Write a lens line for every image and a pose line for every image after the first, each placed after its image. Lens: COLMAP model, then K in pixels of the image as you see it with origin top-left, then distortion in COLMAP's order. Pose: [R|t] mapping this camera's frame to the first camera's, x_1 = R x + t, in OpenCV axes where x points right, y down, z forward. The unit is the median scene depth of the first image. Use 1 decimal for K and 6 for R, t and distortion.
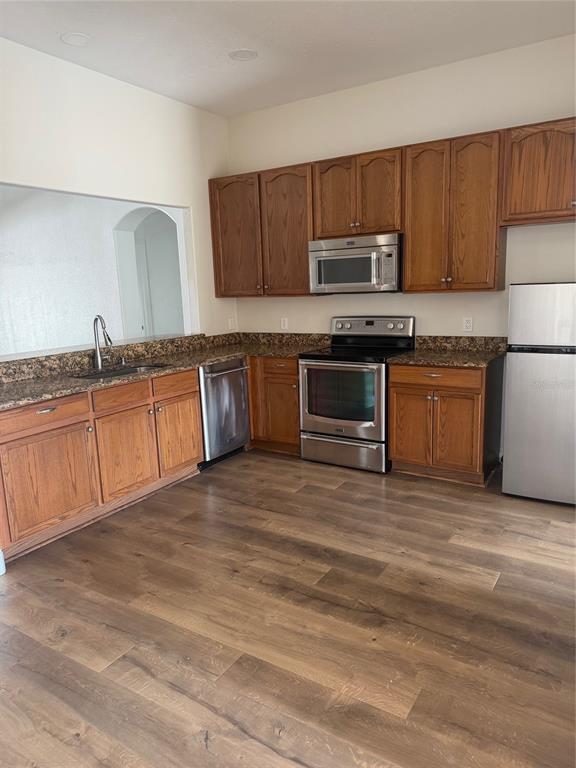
lens RADIAL K [[547.0, 0, 284.3], [0, 547.0, 387.2], [0, 0, 1]] dist [0.022708, -0.025705]
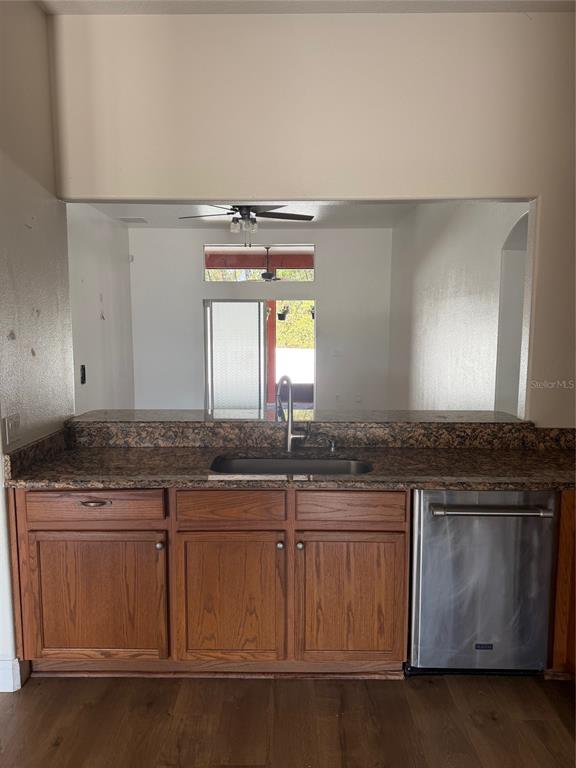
lens RADIAL K [[547.0, 0, 283.7], [0, 547.0, 382.0], [0, 0, 1]] dist [0.022708, -0.025705]
pose [[0.525118, 0.122662, -0.842143, 0.282518], [-0.174024, 0.984125, 0.034829, -0.180100], [0.833047, 0.128264, 0.538128, 0.788642]]
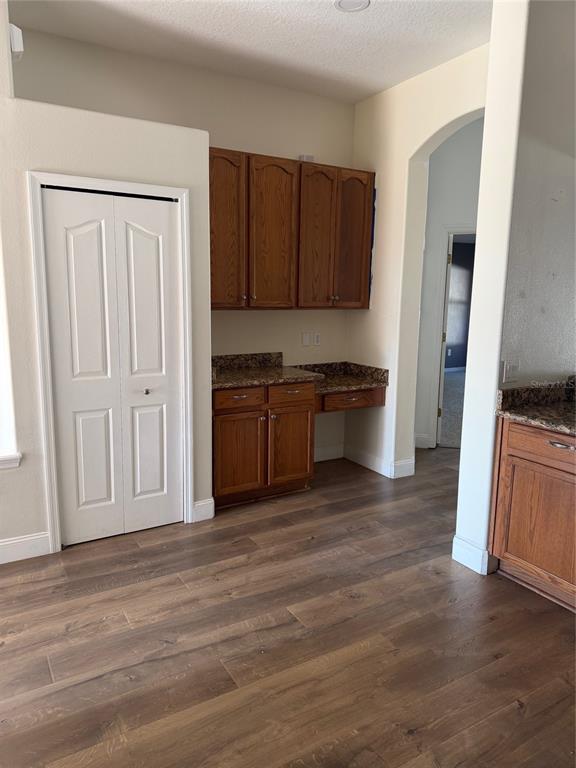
lens RADIAL K [[547.0, 0, 287.2], [0, 547.0, 382.3], [0, 0, 1]] dist [0.022708, -0.025705]
pose [[-0.451249, 0.175157, -0.875040, 0.440466], [-0.166280, 0.946873, 0.275285, -0.199577], [0.876770, 0.269724, -0.398151, 0.931830]]
